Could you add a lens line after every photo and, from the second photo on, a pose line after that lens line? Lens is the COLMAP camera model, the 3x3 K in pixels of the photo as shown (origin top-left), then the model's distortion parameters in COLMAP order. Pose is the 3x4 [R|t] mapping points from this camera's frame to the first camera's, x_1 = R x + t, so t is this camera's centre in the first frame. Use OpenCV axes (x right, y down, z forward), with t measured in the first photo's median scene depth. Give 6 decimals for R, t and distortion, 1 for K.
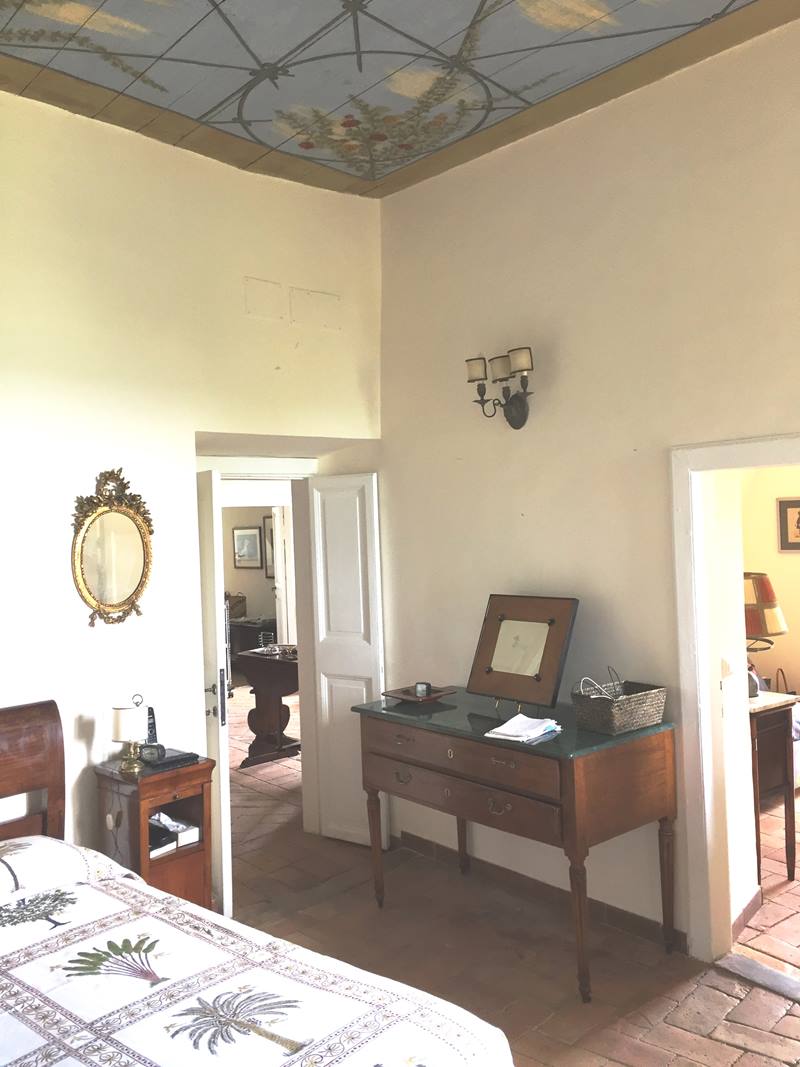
lens RADIAL K [[903.2, 0, 400.0], [0, 903.2, 533.5], [0, 0, 1]] dist [0.077085, -0.113595]
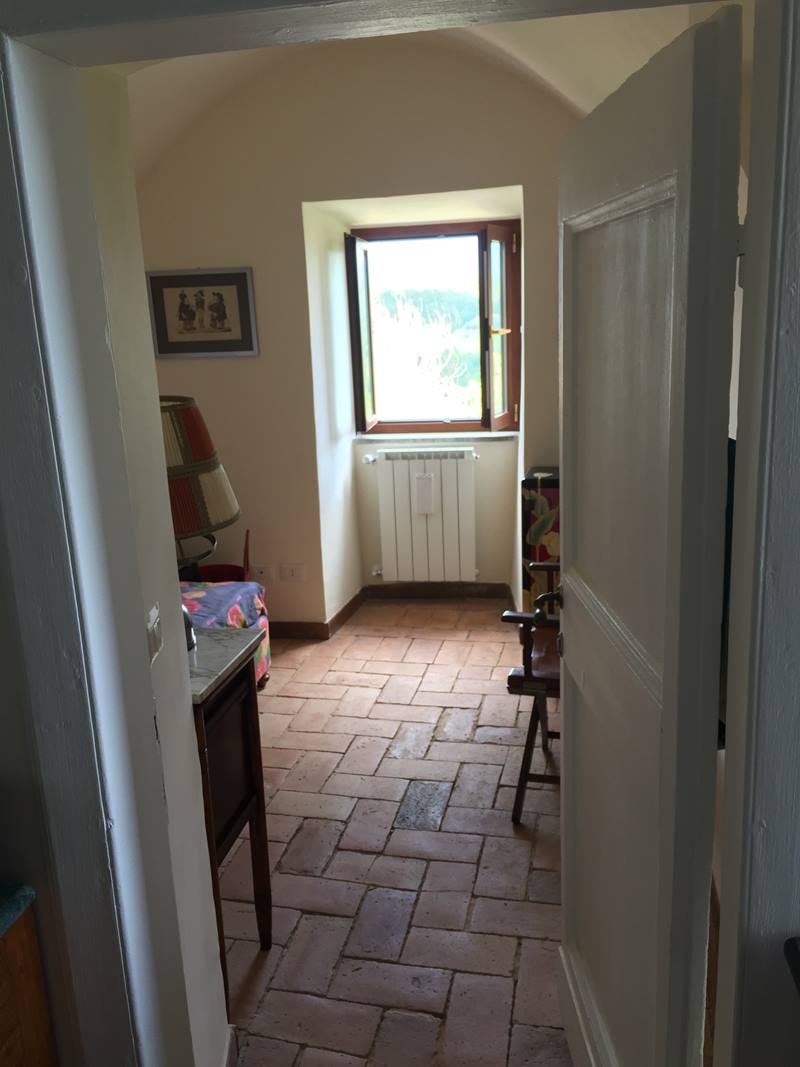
lens RADIAL K [[902.1, 0, 400.0], [0, 902.1, 533.5], [0, 0, 1]] dist [0.077814, -0.119147]
pose [[0.762607, -0.148735, 0.629531, 0.178844], [0.018756, 0.977881, 0.208317, 0.017096], [-0.646590, -0.147057, 0.748529, 0.574670]]
